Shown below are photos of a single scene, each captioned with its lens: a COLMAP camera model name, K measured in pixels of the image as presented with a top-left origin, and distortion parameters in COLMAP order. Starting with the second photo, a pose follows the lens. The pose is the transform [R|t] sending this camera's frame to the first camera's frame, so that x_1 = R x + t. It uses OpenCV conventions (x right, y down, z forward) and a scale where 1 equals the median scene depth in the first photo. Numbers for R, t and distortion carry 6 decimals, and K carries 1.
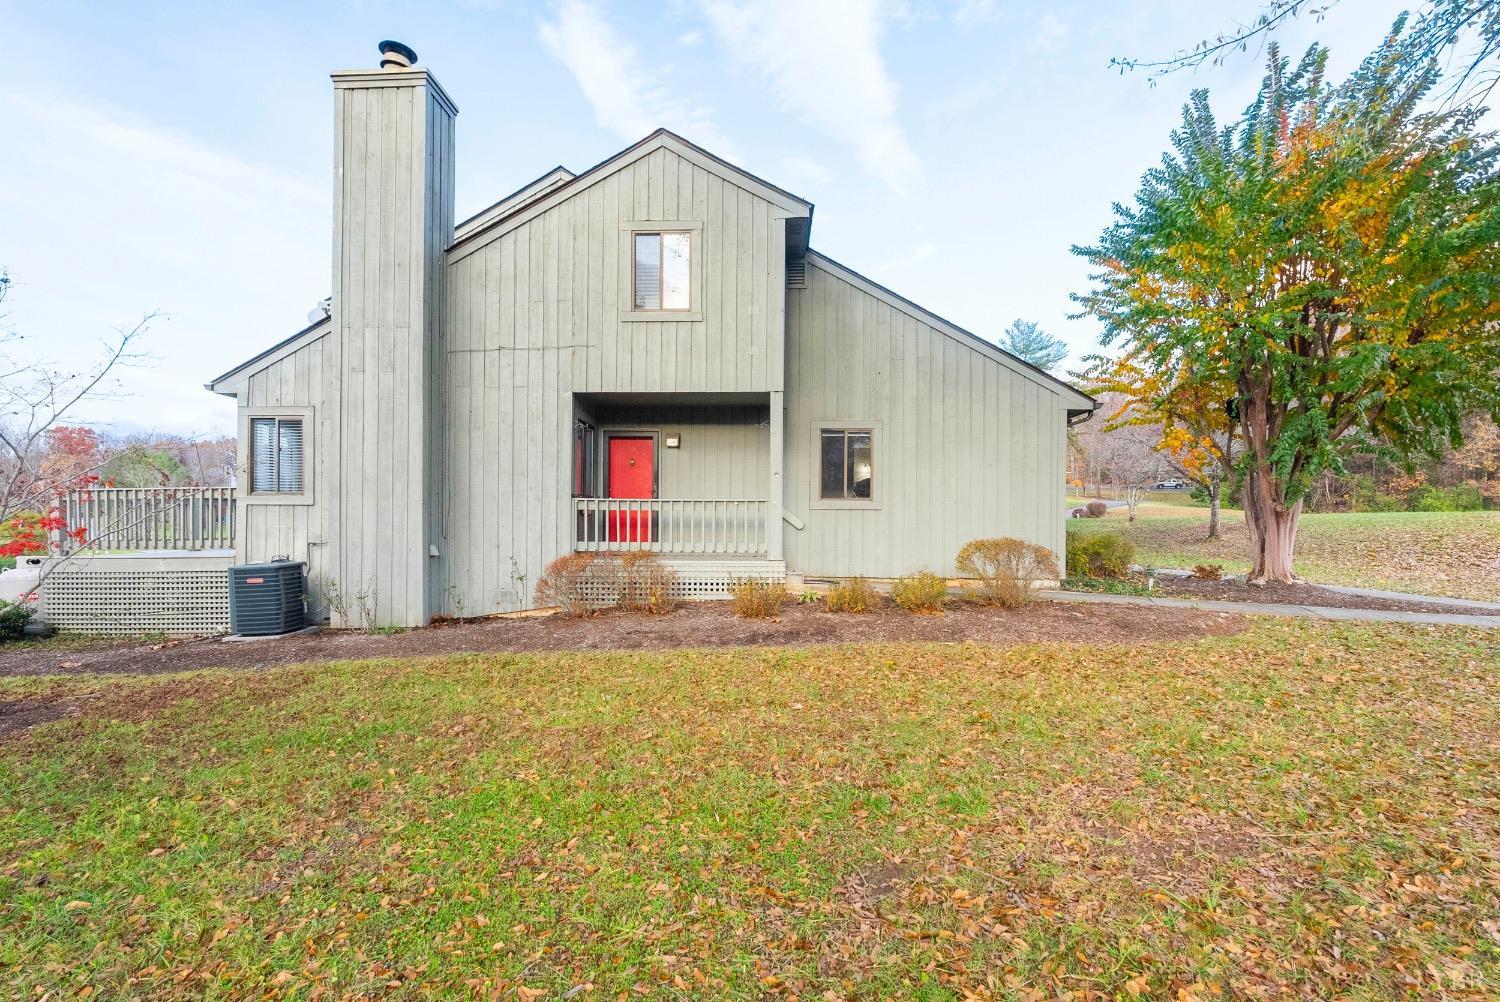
lens RADIAL K [[684.9, 0, 748.0], [0, 684.9, 516.4], [0, 0, 1]] dist [0.012060, 0.001073]
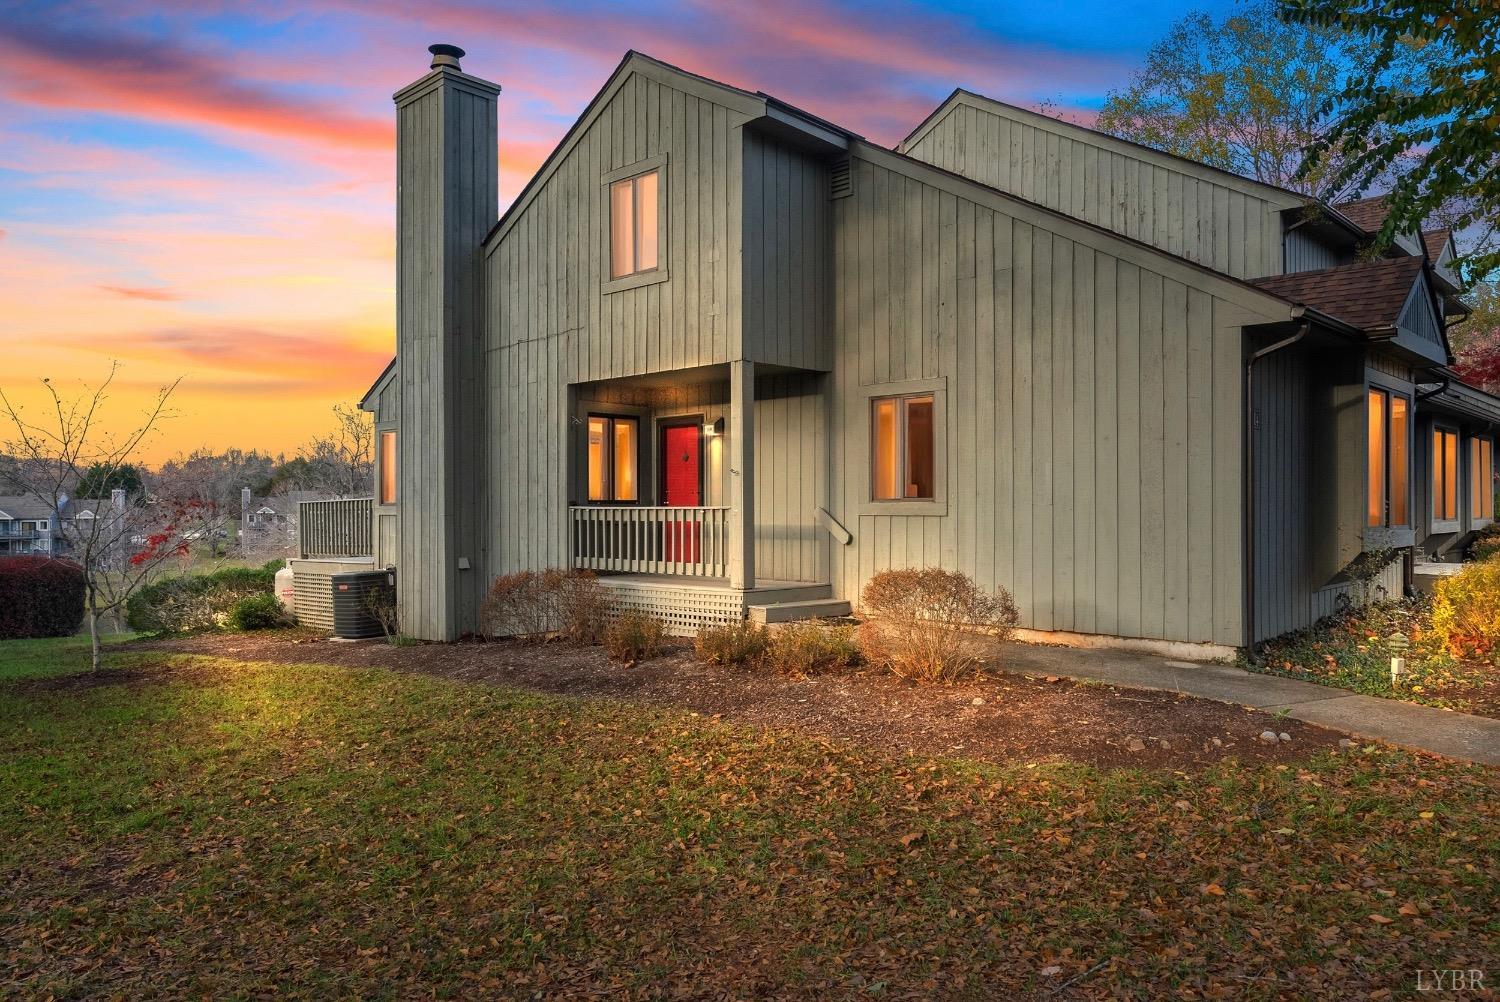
lens RADIAL K [[1080.9, 0, 750.6], [0, 1080.9, 501.5], [0, 0, 1]] dist [0.008583, 0.001978]
pose [[0.748463, -0.010960, -0.663086, 0.818369], [0.016030, 0.999870, 0.001567, -0.031524], [0.662983, -0.011802, 0.748541, 0.130869]]
